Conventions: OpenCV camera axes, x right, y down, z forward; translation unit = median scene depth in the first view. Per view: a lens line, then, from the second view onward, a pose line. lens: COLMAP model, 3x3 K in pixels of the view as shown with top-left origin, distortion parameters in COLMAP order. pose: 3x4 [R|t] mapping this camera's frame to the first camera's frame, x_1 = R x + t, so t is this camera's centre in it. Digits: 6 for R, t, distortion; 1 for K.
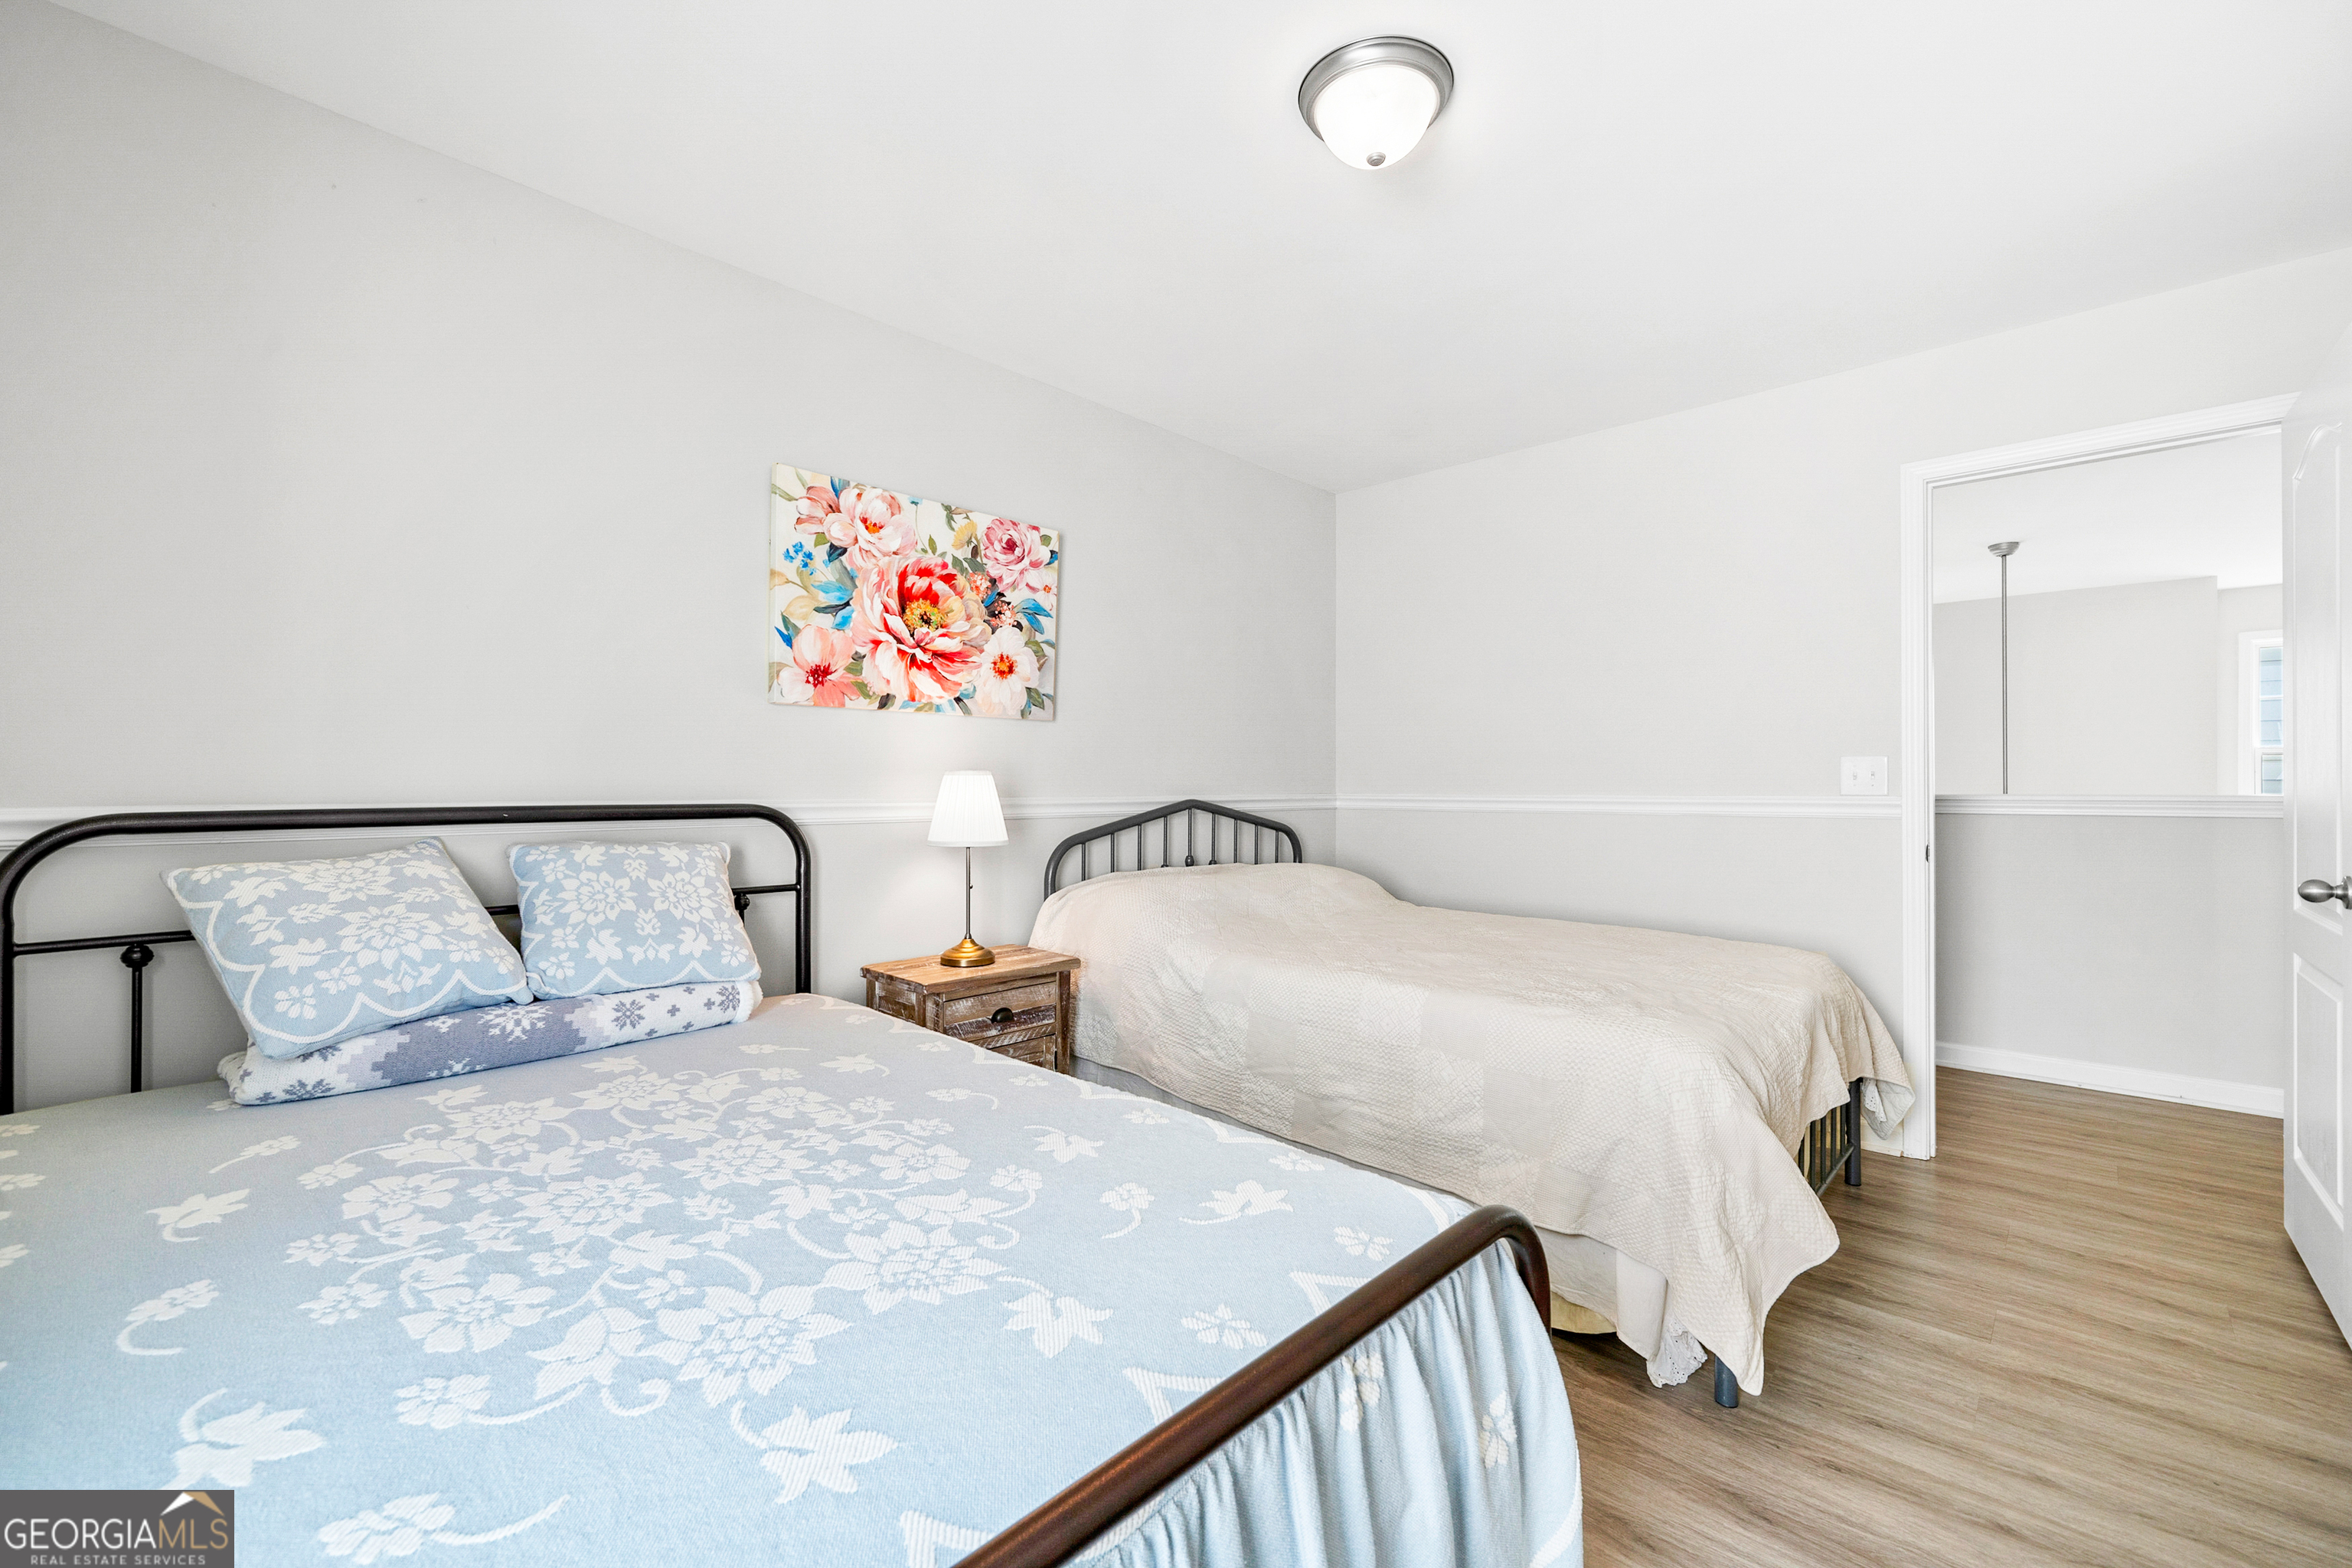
lens RADIAL K [[978.3, 0, 1176.0], [0, 978.3, 784.0], [0, 0, 1]] dist [-0.000964, -0.000049]
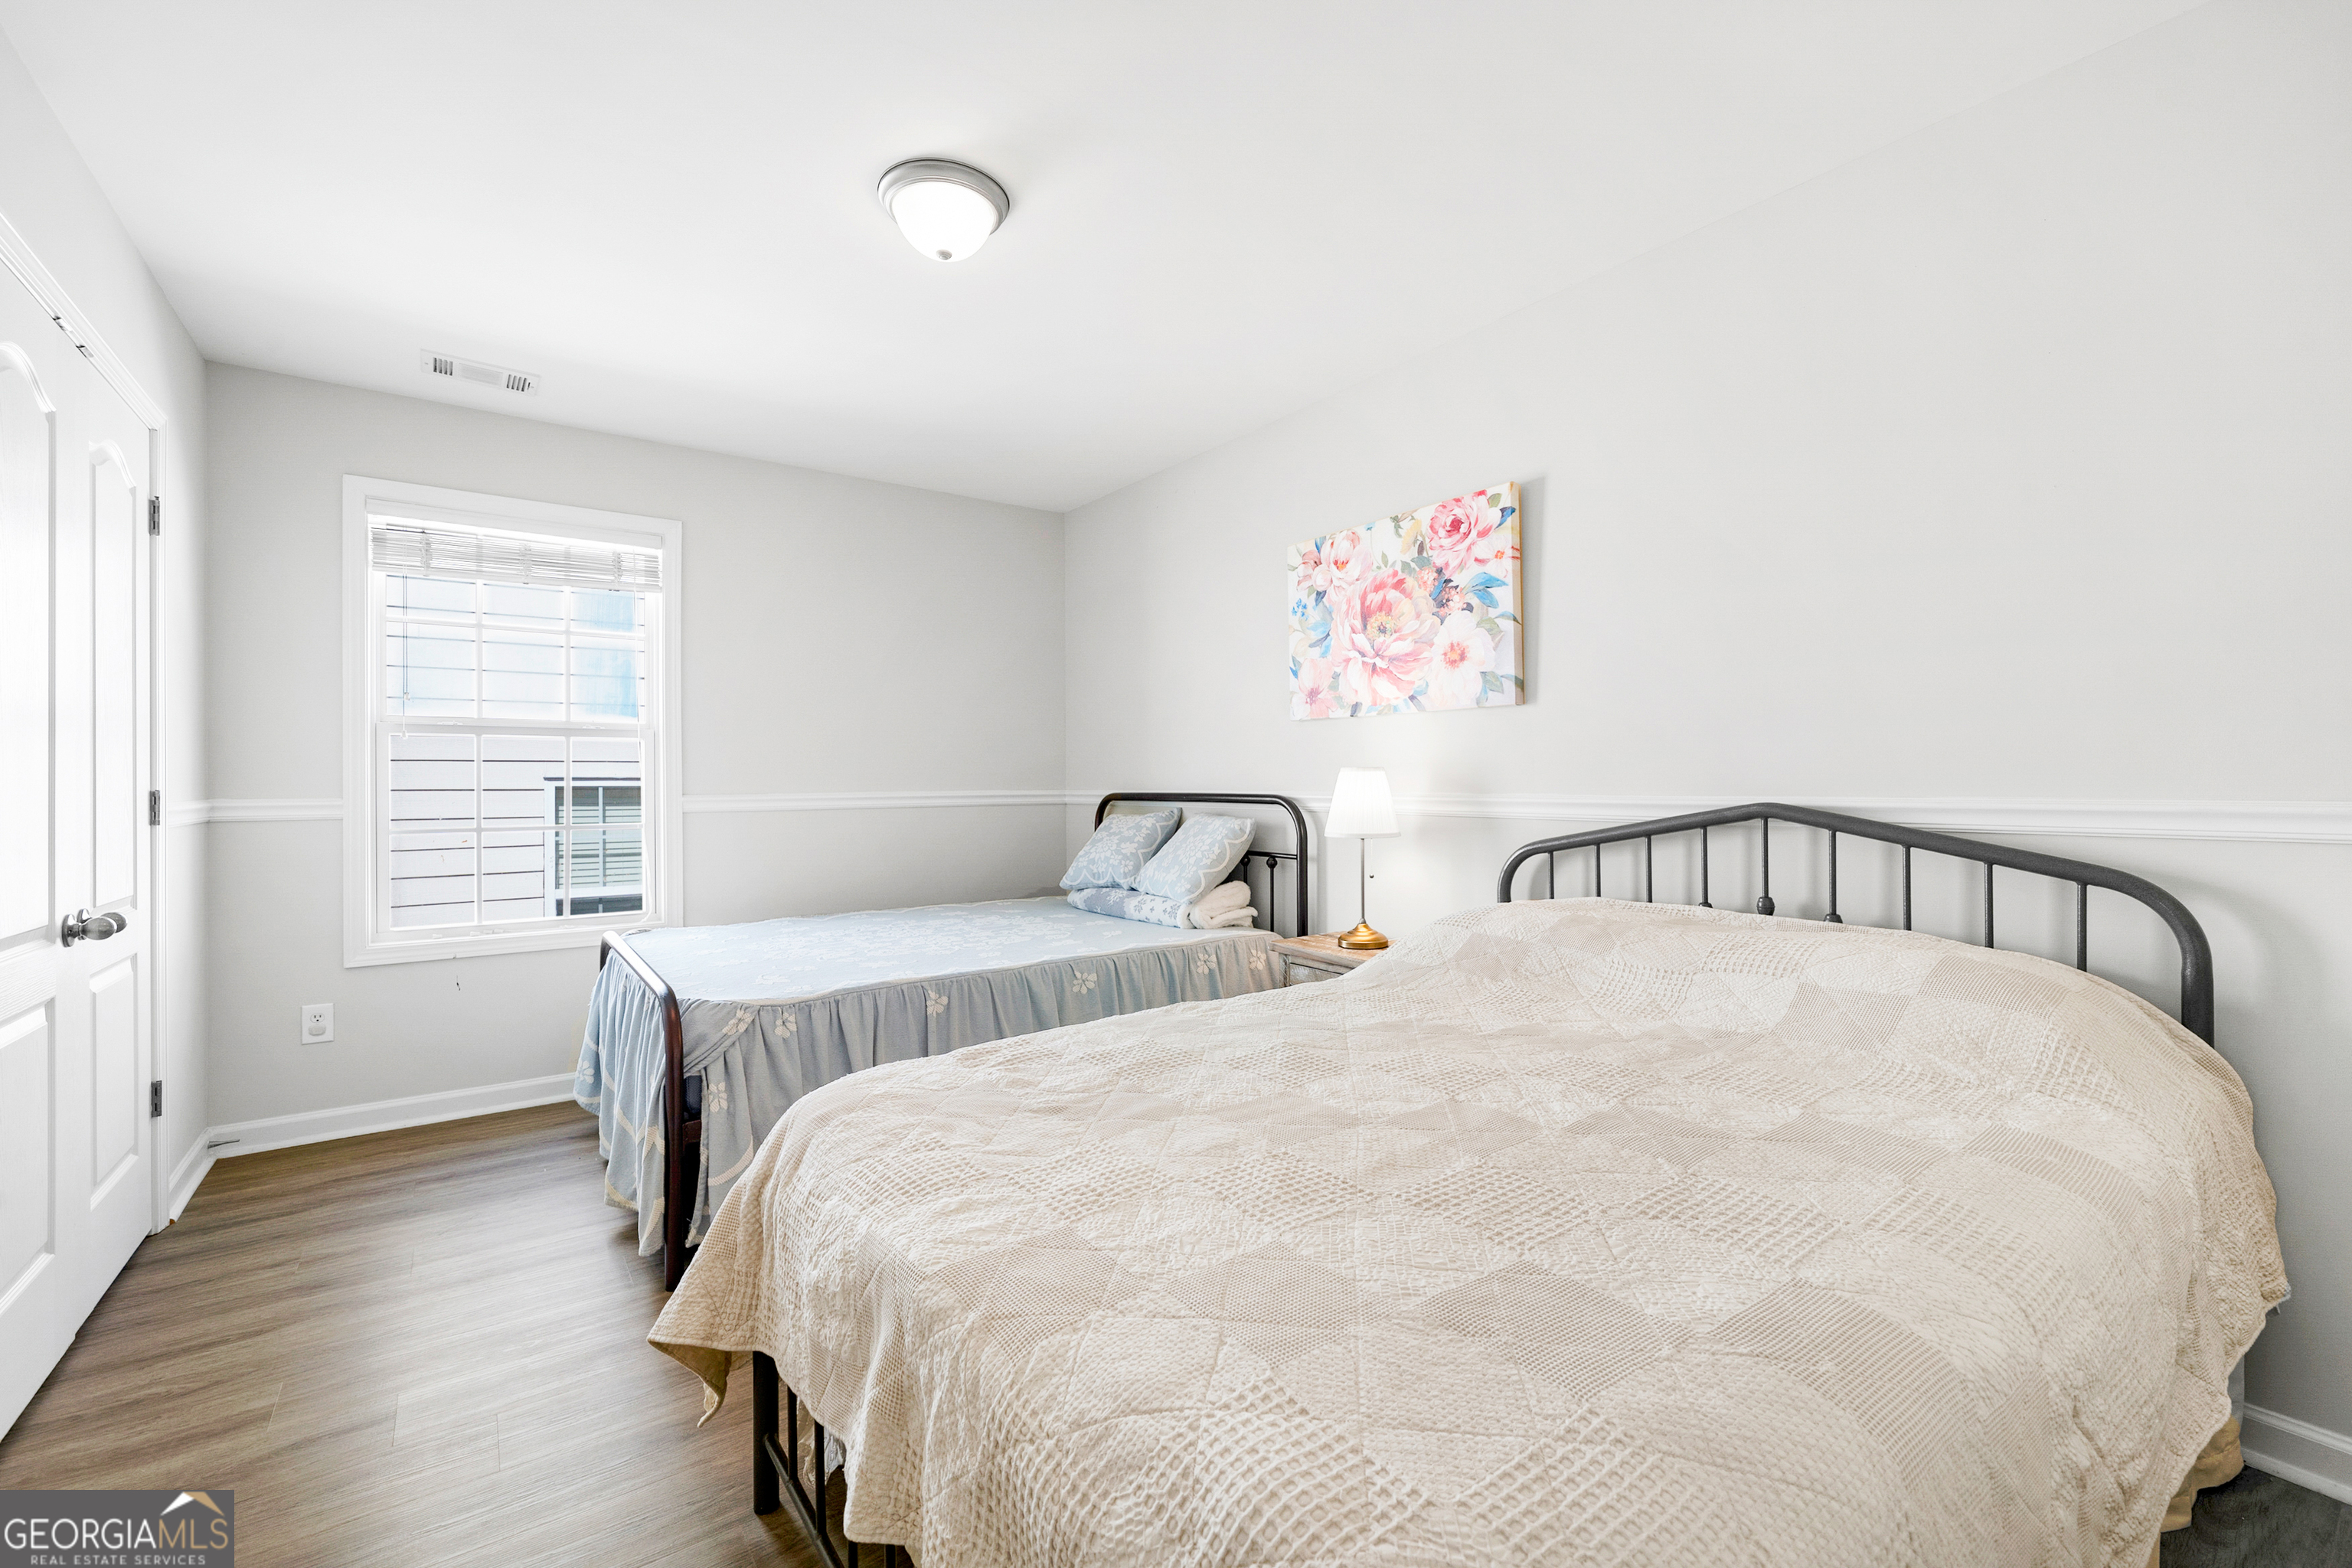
lens RADIAL K [[909.1, 0, 1176.0], [0, 909.1, 784.0], [0, 0, 1]] dist [-0.001705, -0.000009]
pose [[-0.148903, 0.002645, -0.988848, 0.768242], [0.003997, 0.999990, 0.002073, 0.001730], [0.988844, -0.003644, -0.148912, 0.903555]]
